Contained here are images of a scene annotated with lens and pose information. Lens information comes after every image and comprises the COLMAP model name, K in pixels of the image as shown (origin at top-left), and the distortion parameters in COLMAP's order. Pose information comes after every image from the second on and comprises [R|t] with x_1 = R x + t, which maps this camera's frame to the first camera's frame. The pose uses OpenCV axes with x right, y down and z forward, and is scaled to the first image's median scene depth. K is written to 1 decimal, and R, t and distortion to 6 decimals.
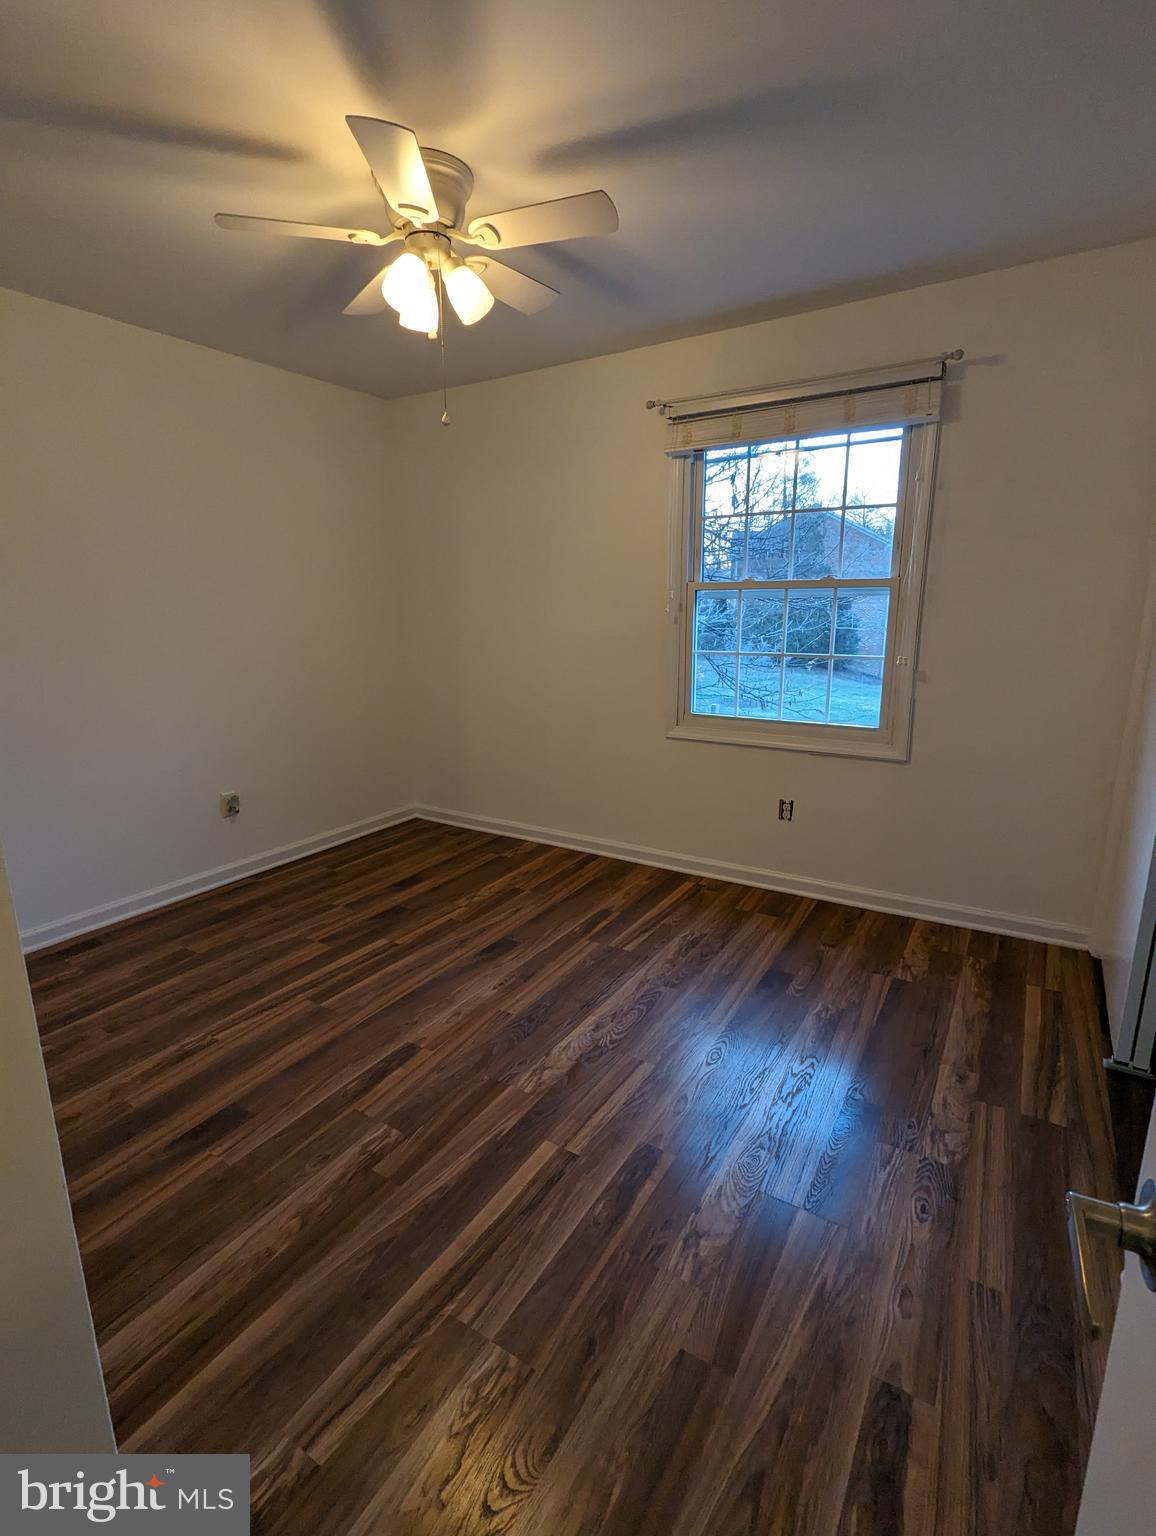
lens RADIAL K [[727.8, 0, 576.4], [0, 727.8, 766.5], [0, 0, 1]] dist [0.002757, -0.001496]
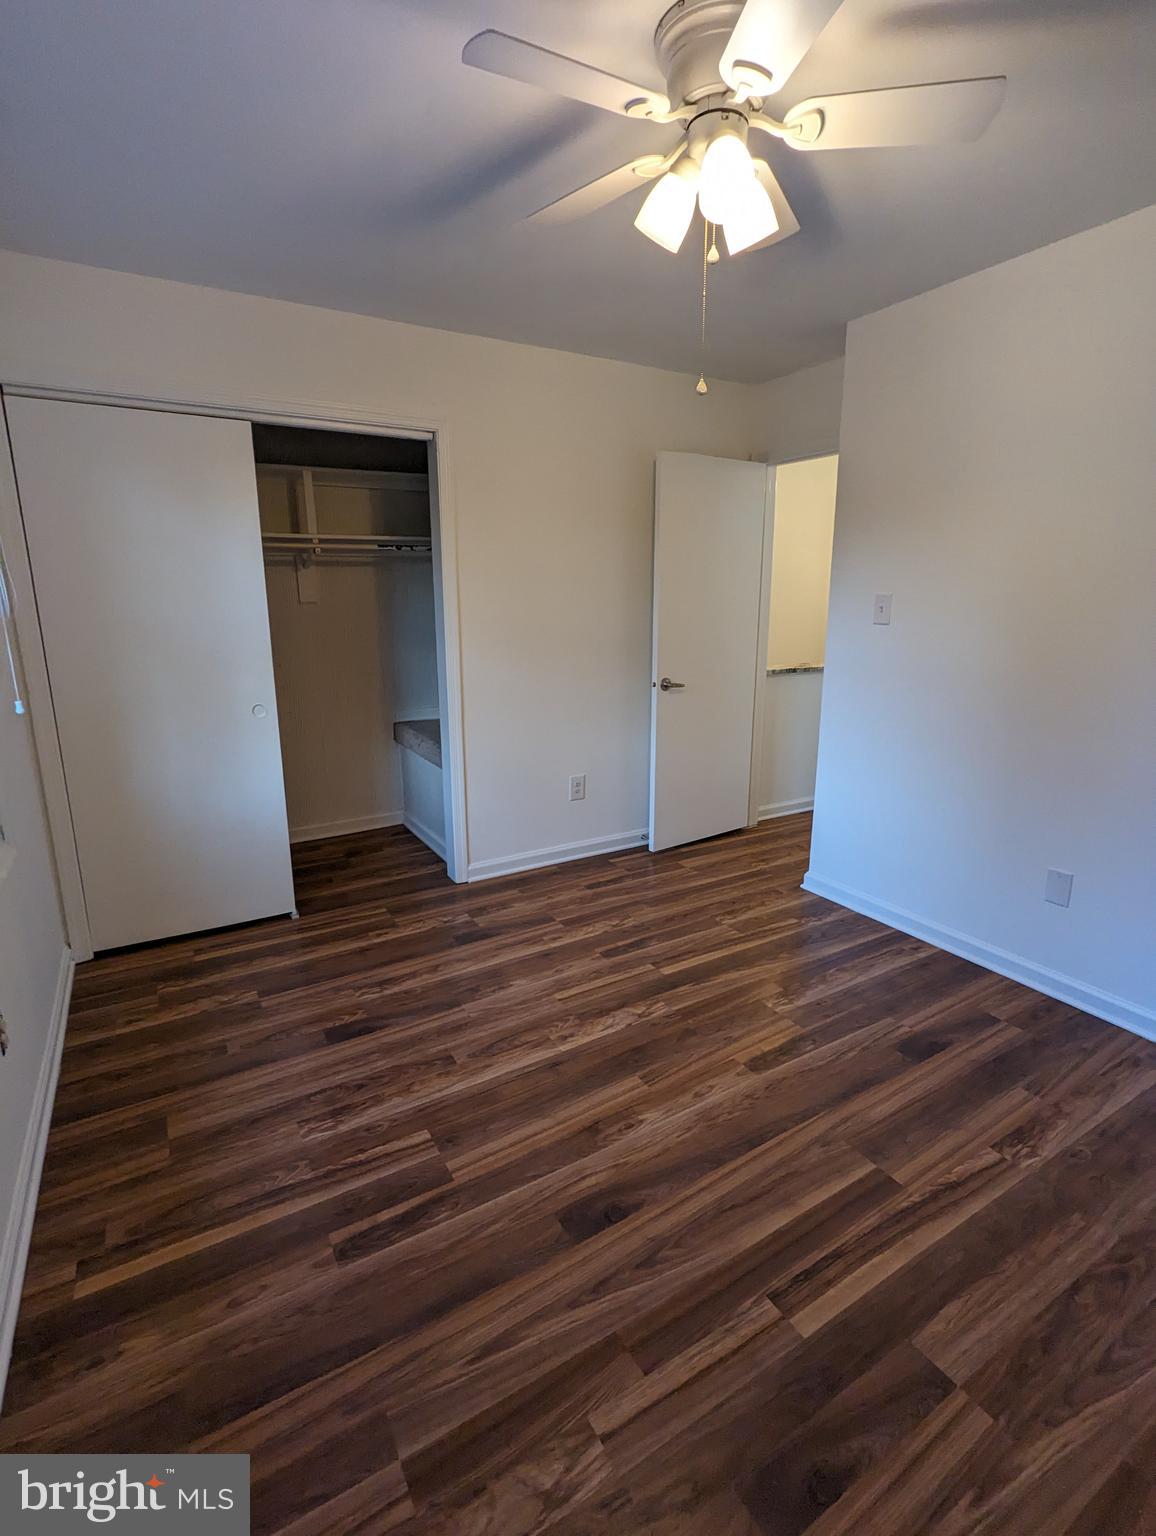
lens RADIAL K [[727.8, 0, 579.3], [0, 727.8, 766.3], [0, 0, 1]] dist [0.002757, -0.001496]
pose [[-0.890679, -0.091429, 0.445344, -0.366733], [0.113253, 0.904068, 0.412110, -0.357442], [-0.440300, 0.417494, -0.794880, 1.507877]]
